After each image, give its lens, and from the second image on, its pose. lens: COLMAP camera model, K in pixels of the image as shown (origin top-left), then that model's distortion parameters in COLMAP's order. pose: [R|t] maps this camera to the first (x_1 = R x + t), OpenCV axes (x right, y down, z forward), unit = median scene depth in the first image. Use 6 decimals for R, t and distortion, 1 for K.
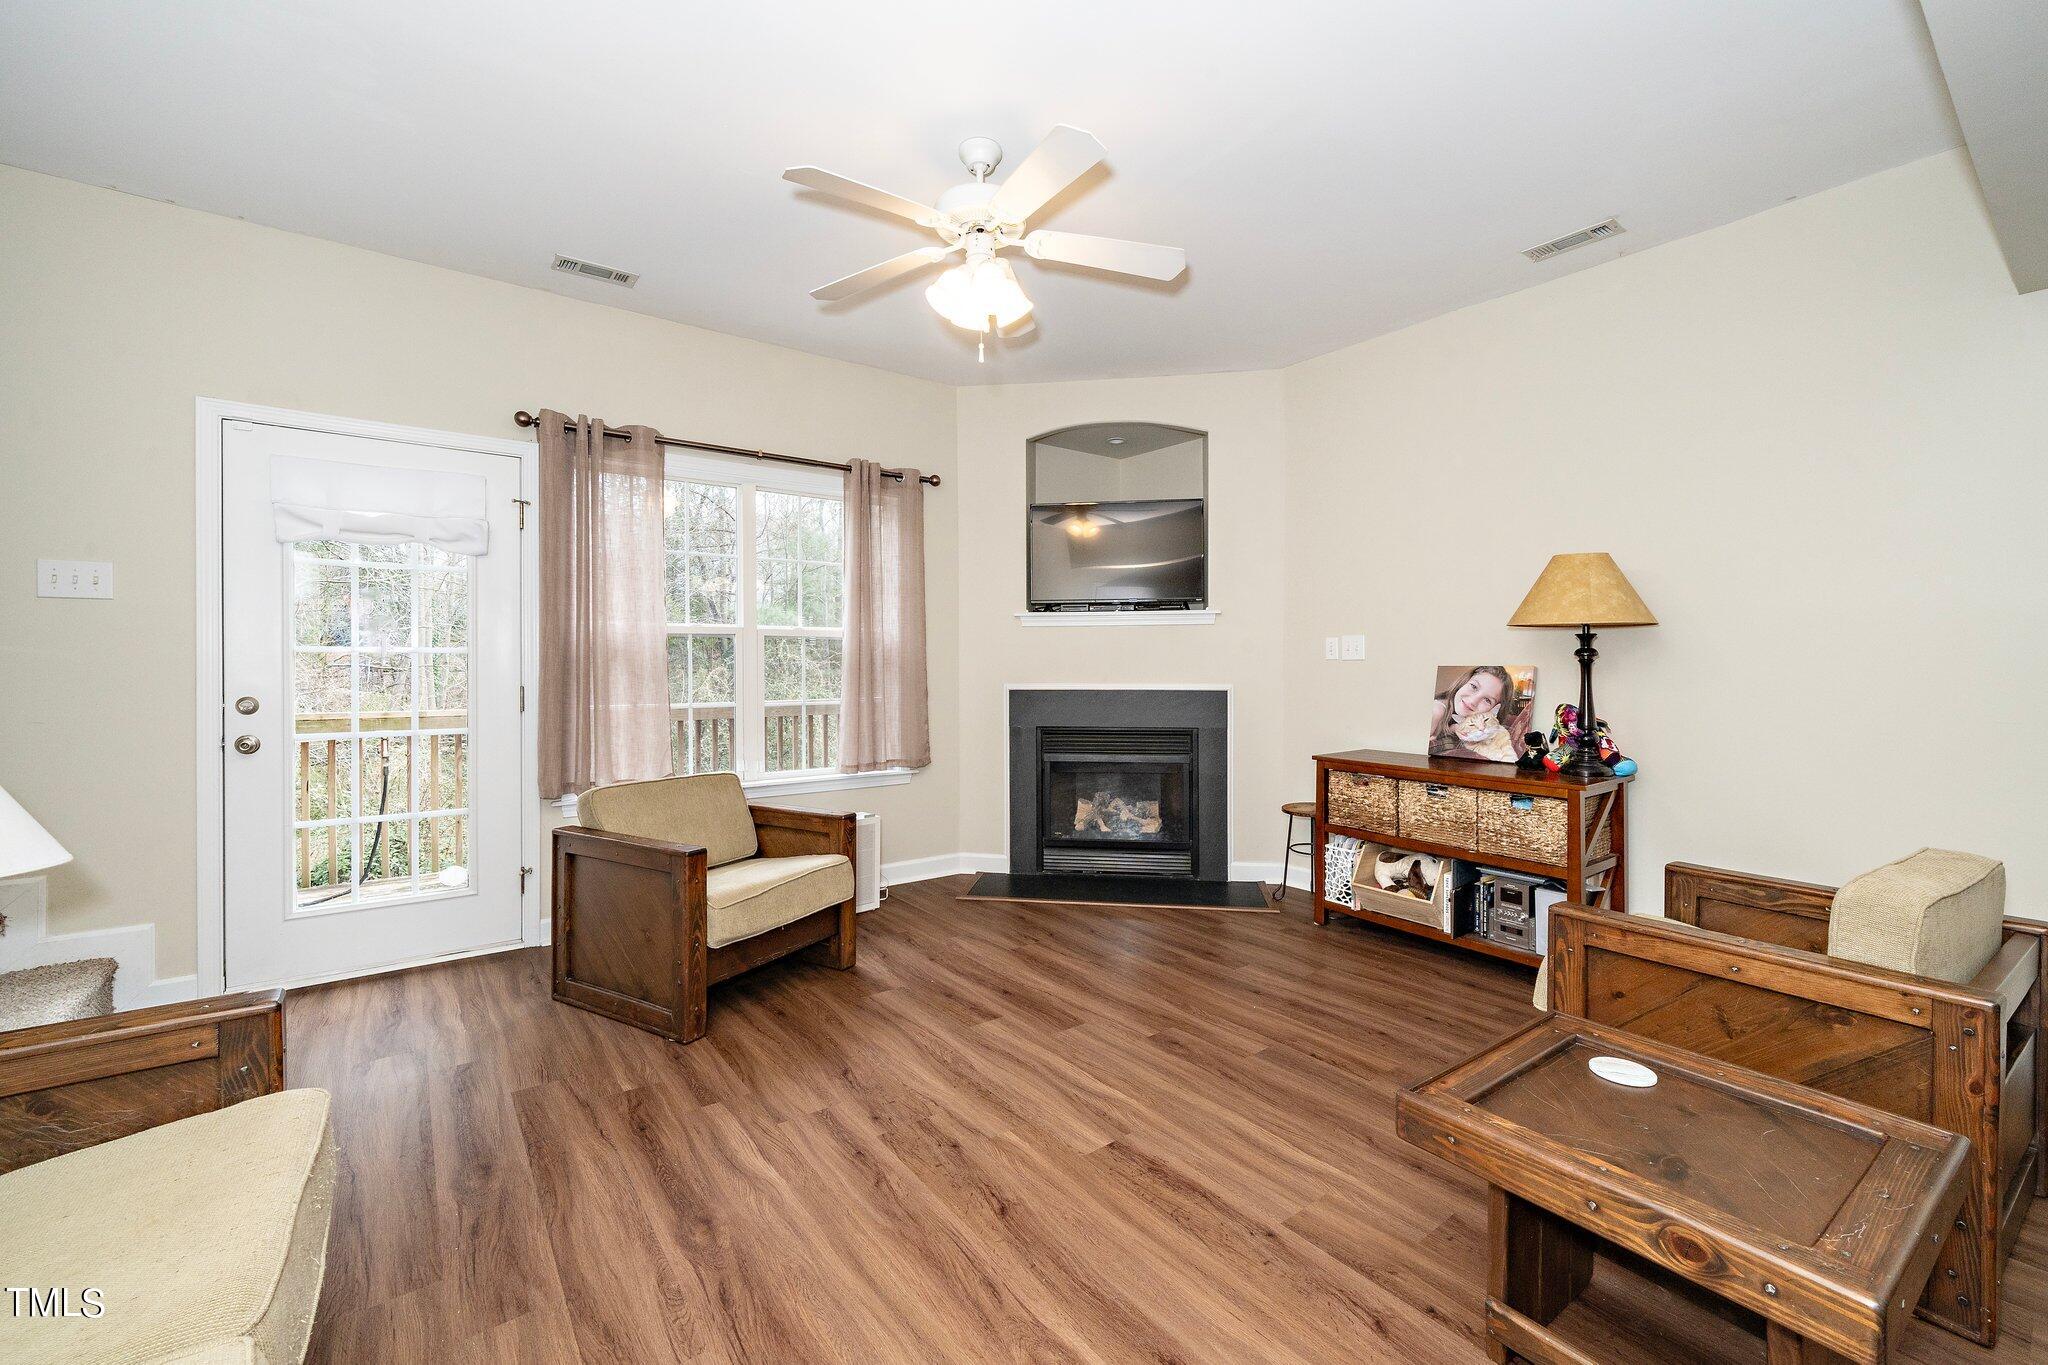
lens RADIAL K [[864.0, 0, 1022.0], [0, 864.0, 674.5], [0, 0, 1]] dist [-0.000502, 0.000057]
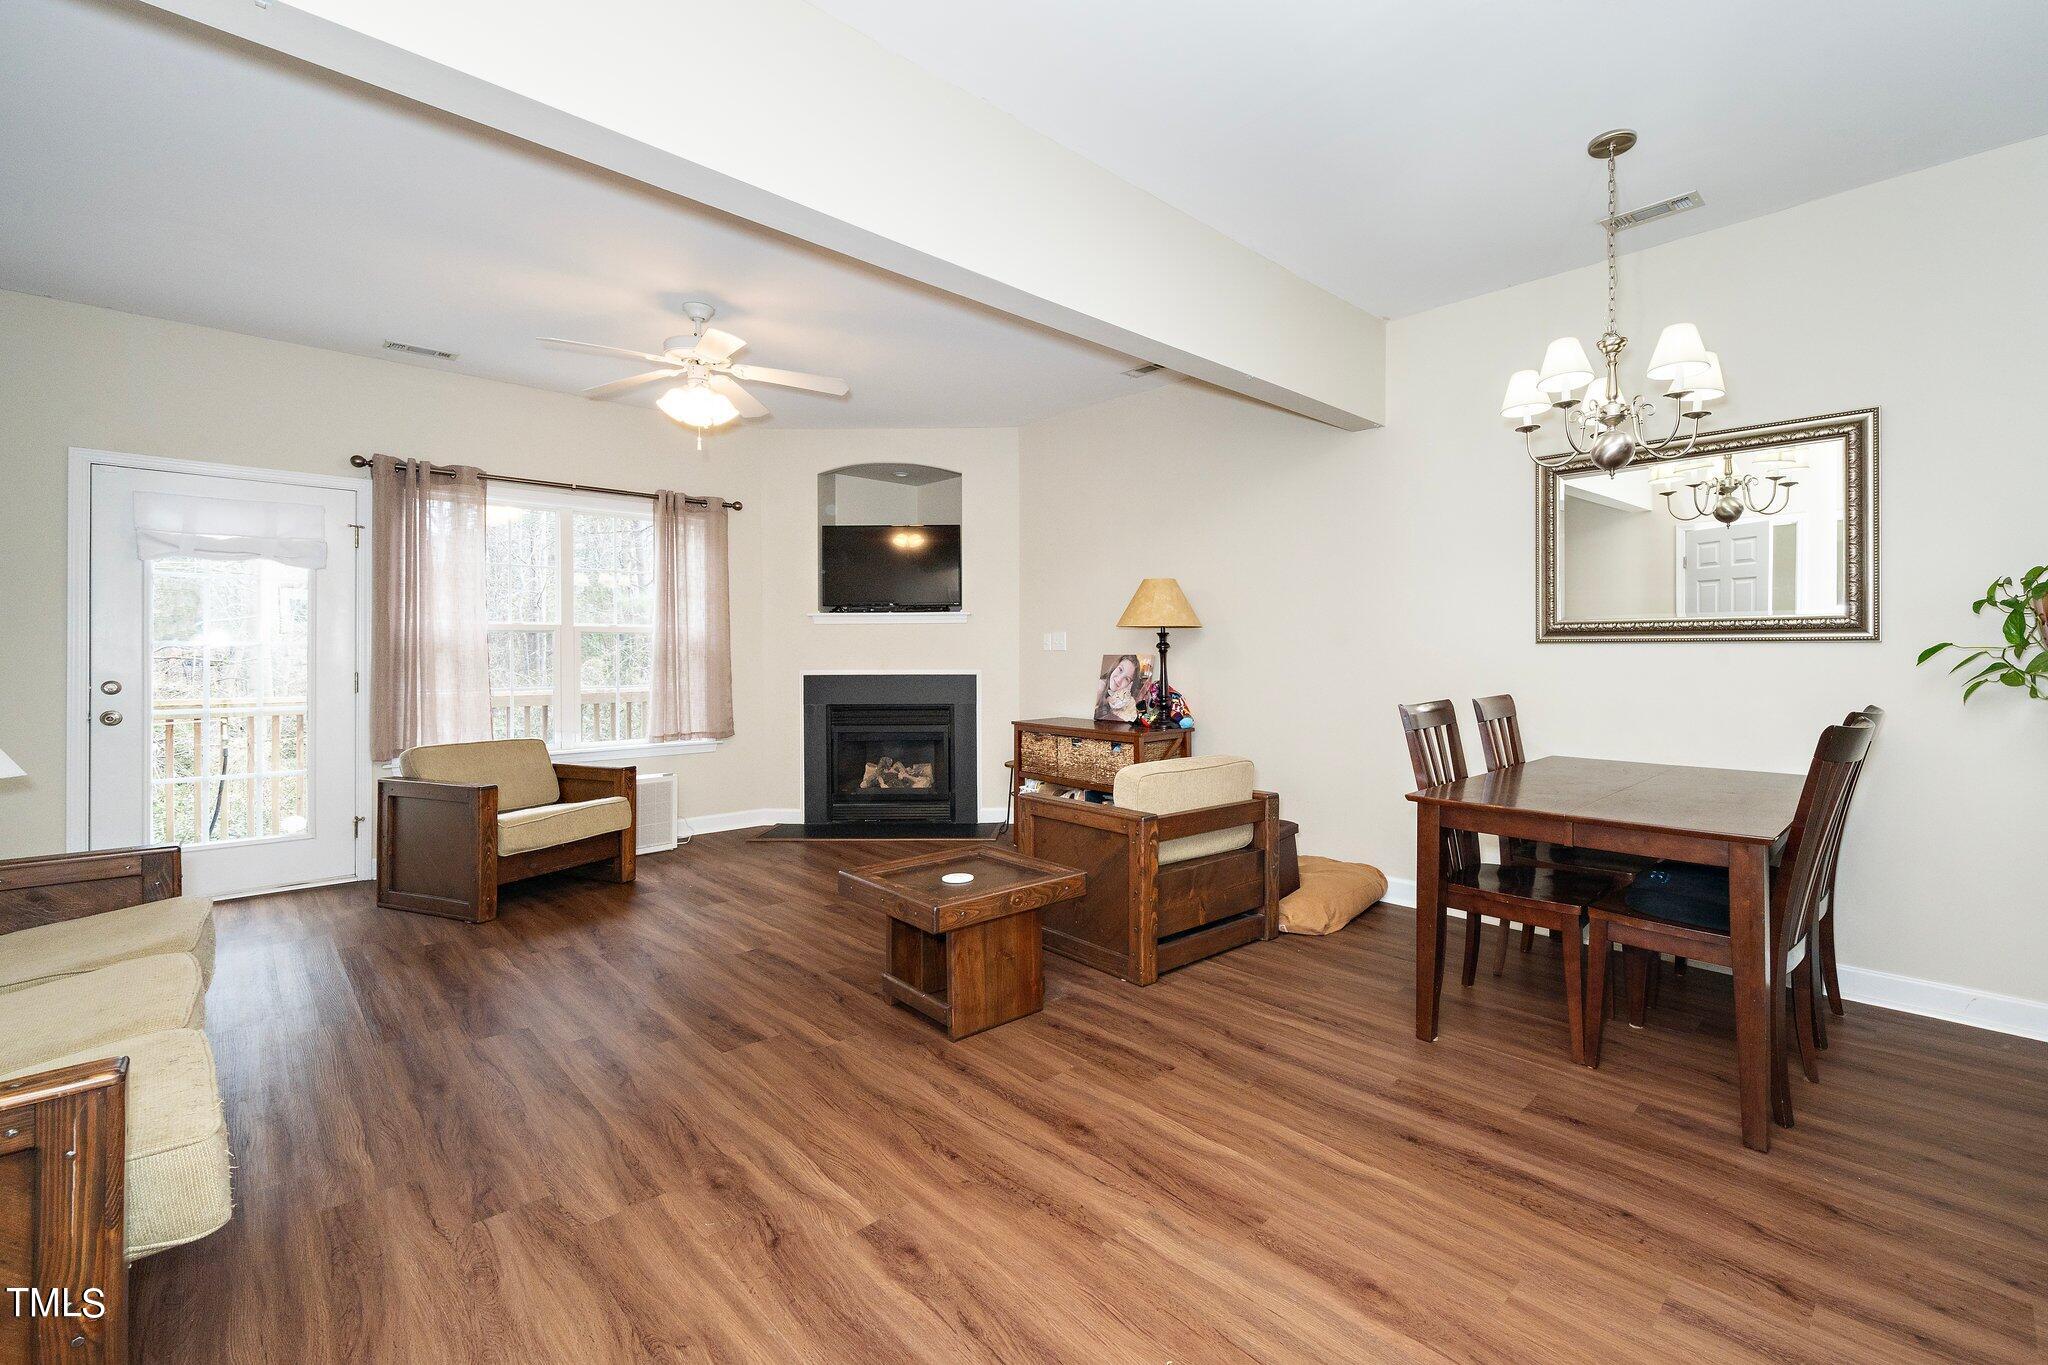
lens RADIAL K [[864.0, 0, 1087.3], [0, 864.0, 656.3], [0, 0, 1]] dist [-0.000502, 0.000057]
pose [[0.987383, -0.002429, 0.158334, 0.265462], [0.004219, 0.999931, -0.010972, 0.008110], [-0.158296, 0.011501, 0.987325, -0.398896]]
